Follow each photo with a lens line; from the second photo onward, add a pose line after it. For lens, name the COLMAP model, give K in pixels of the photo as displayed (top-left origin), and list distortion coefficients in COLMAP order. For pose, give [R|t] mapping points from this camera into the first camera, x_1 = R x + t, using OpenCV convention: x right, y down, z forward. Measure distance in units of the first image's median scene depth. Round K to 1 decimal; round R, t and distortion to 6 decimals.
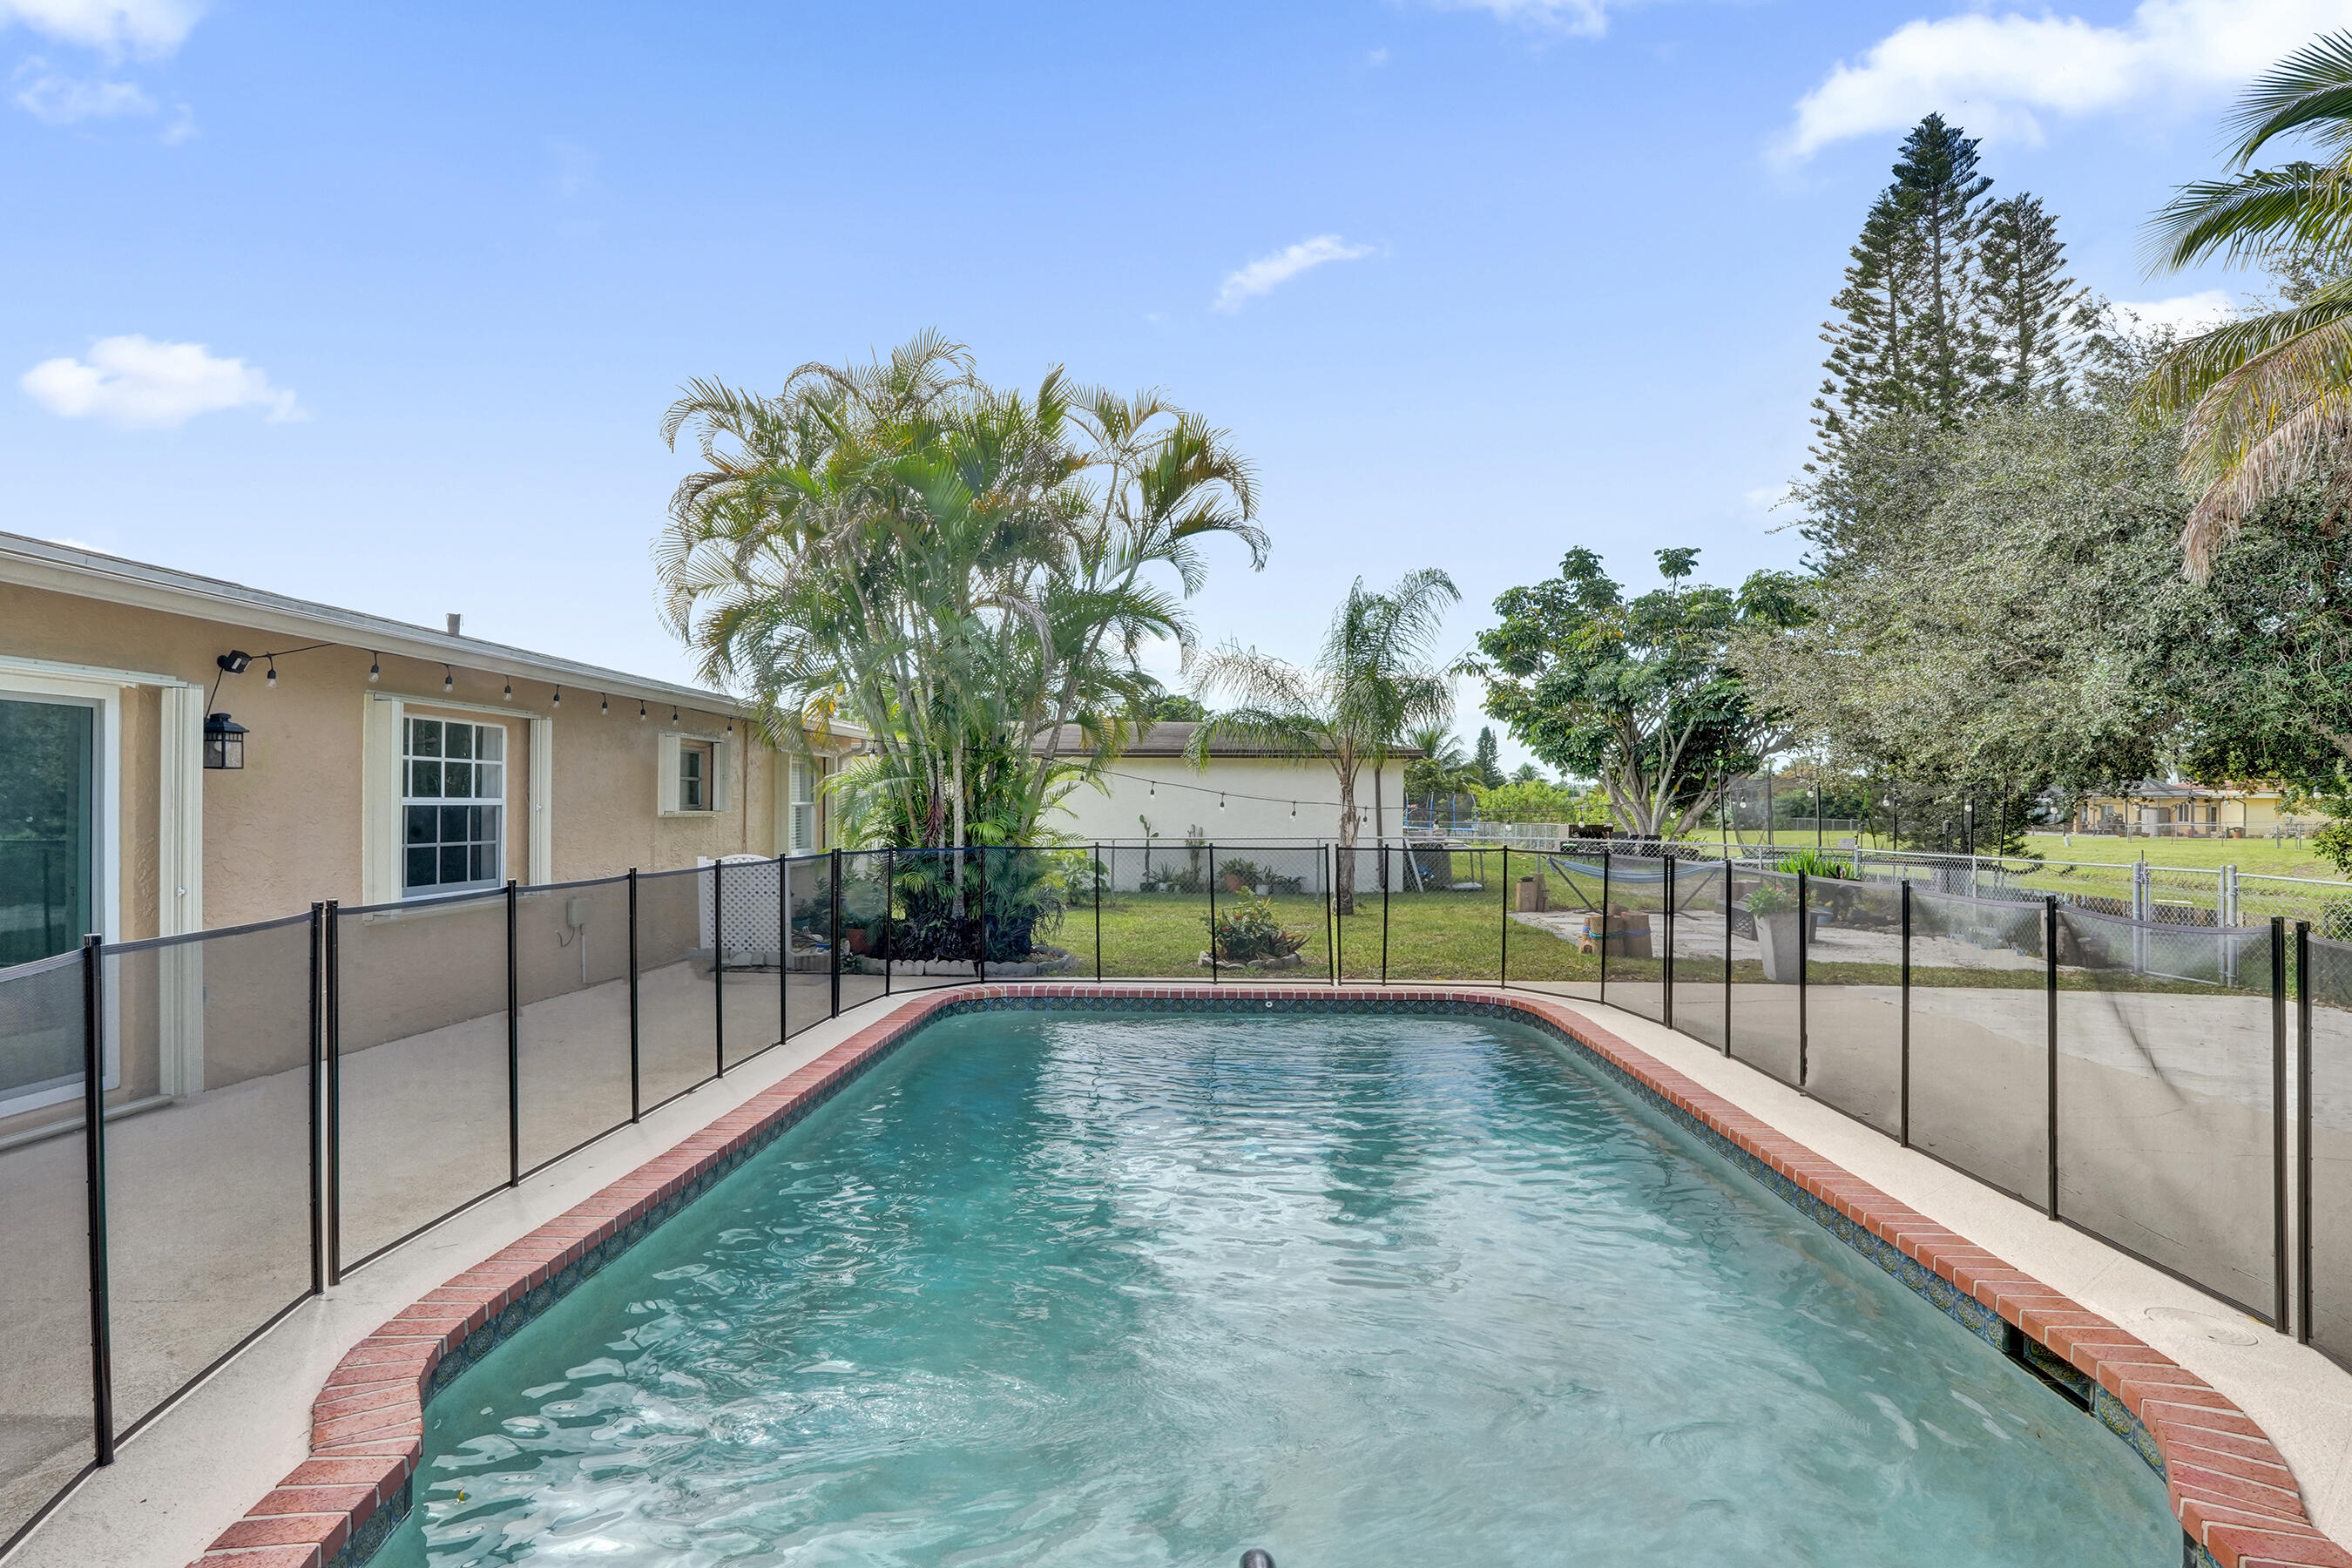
lens RADIAL K [[1220.6, 0, 1192.2], [0, 1220.6, 768.8], [0, 0, 1]] dist [-0.074108, 0.029652]
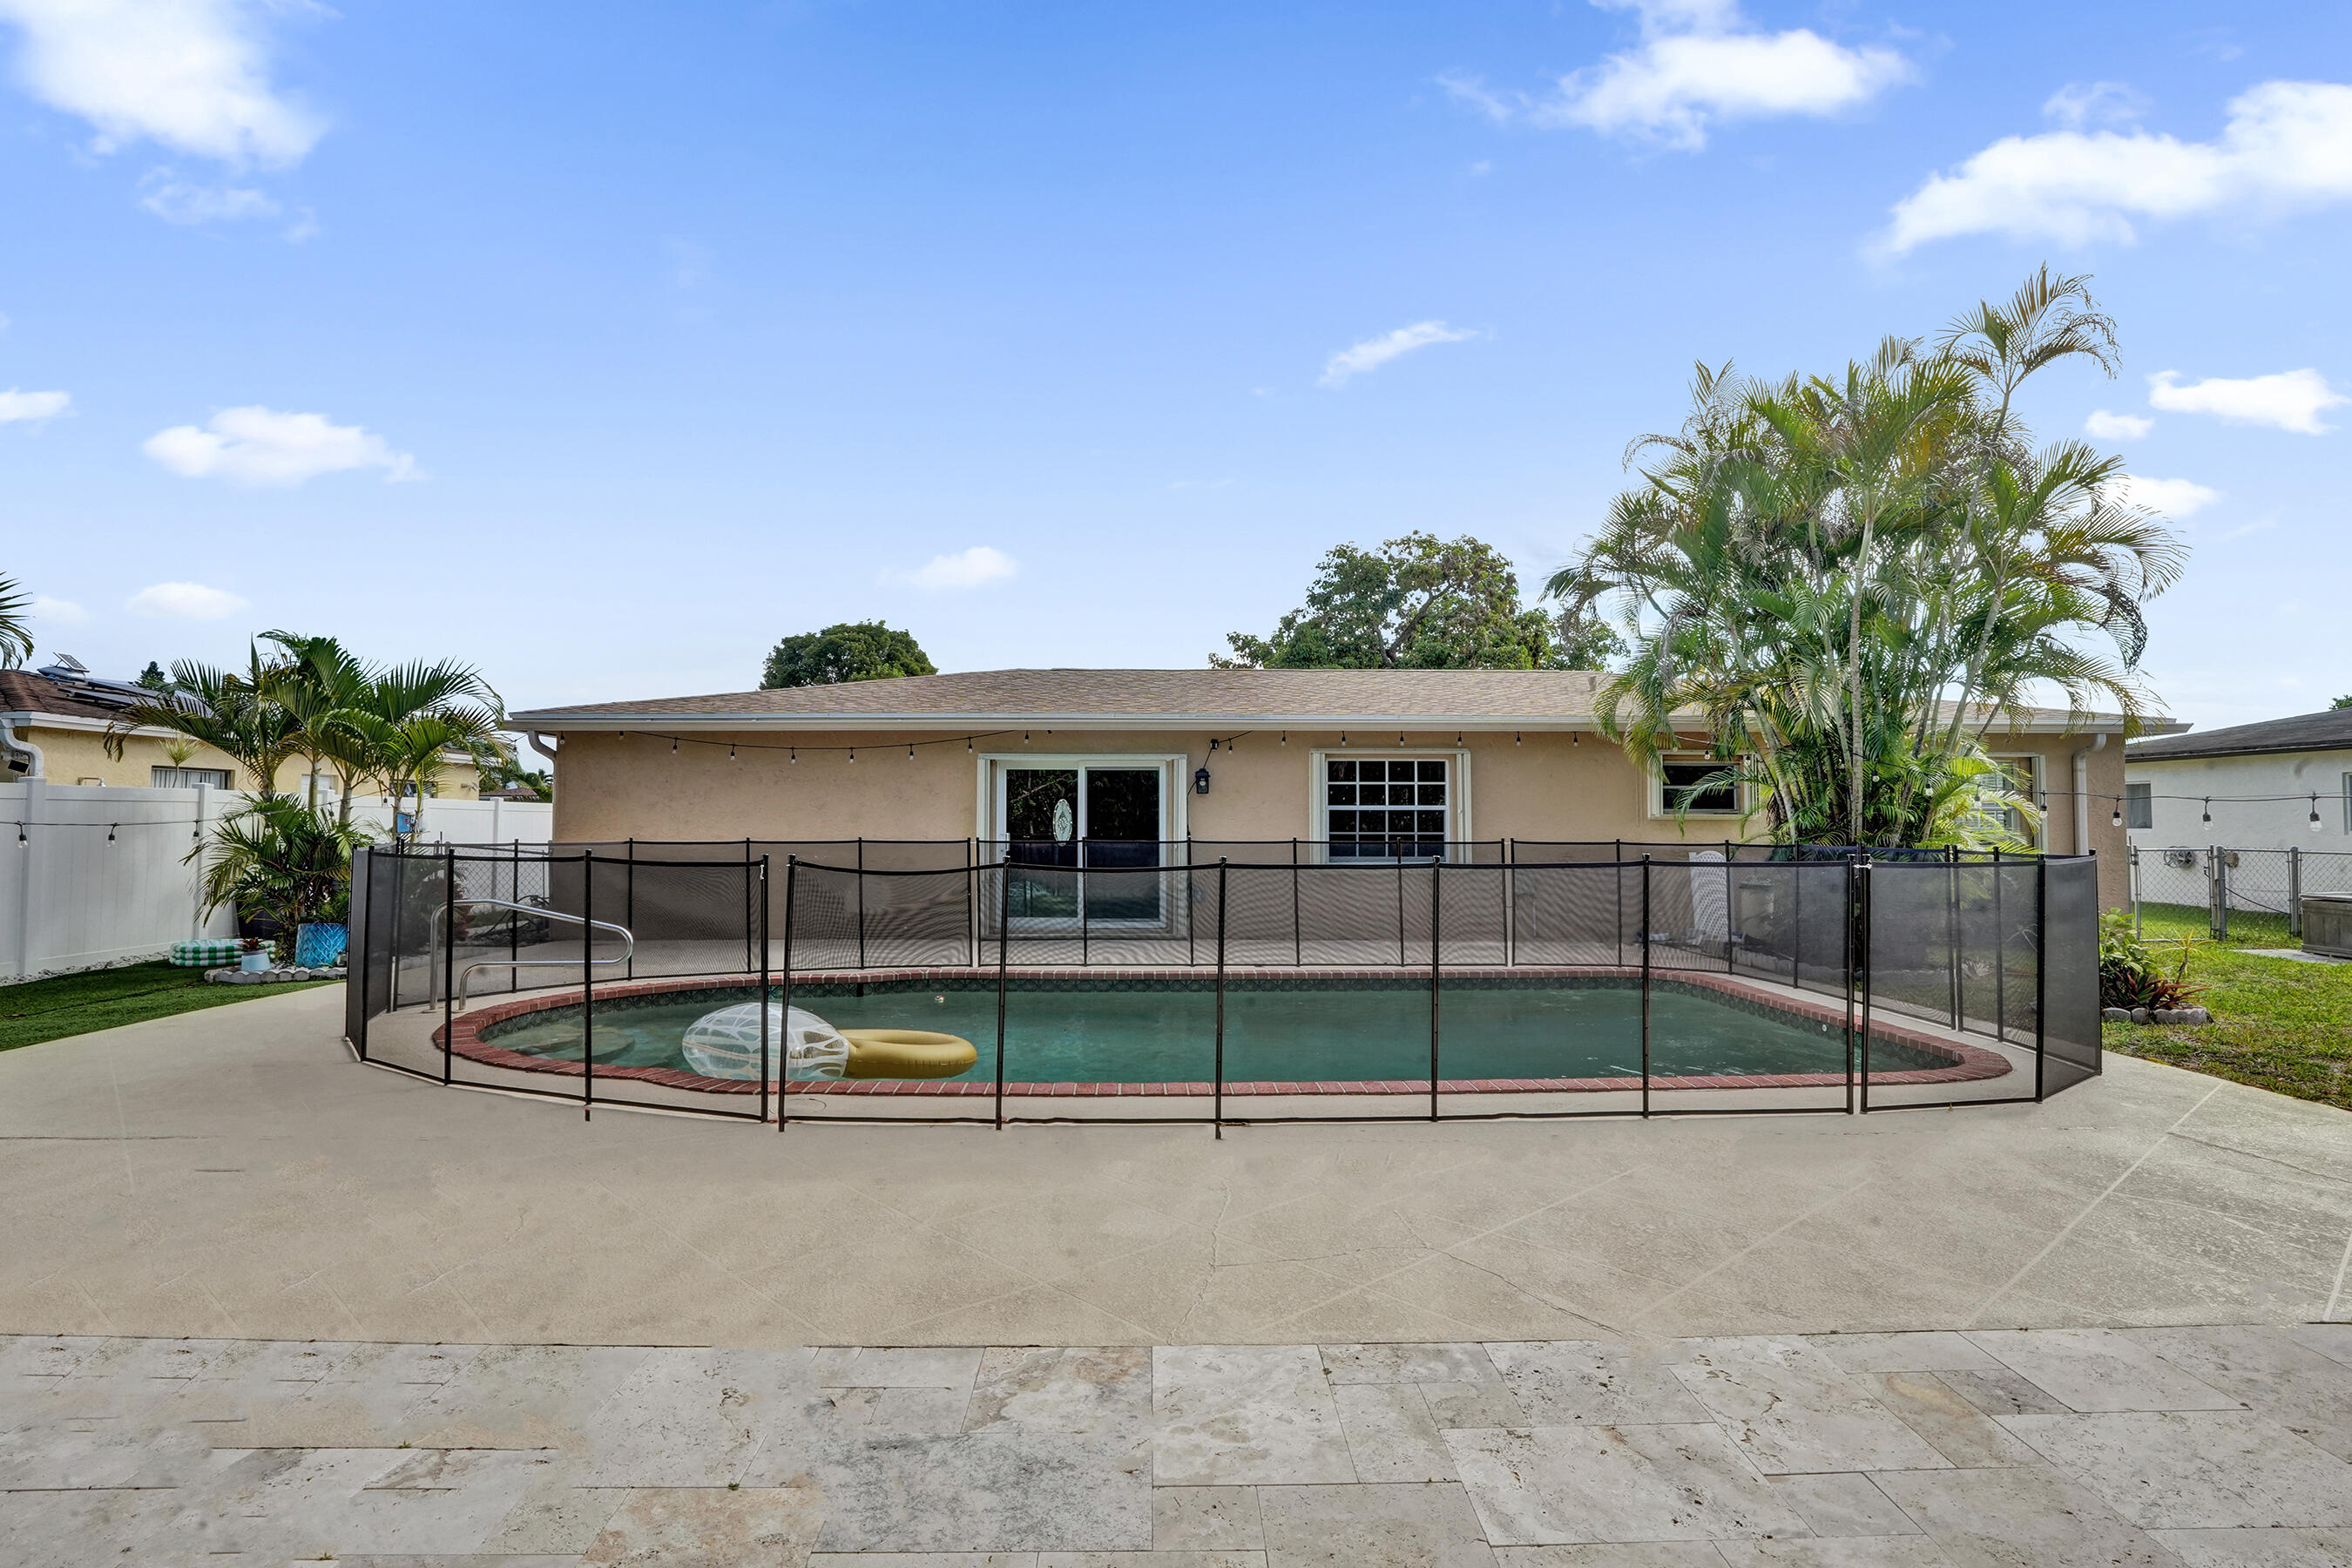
lens RADIAL K [[1220.6, 0, 1192.2], [0, 1220.6, 768.8], [0, 0, 1]] dist [-0.074108, 0.029652]
pose [[0.073508, -0.032019, -0.996781, 1.203426], [0.032929, 0.999017, -0.029662, 0.016694], [0.996751, -0.030643, 0.074490, 0.653460]]
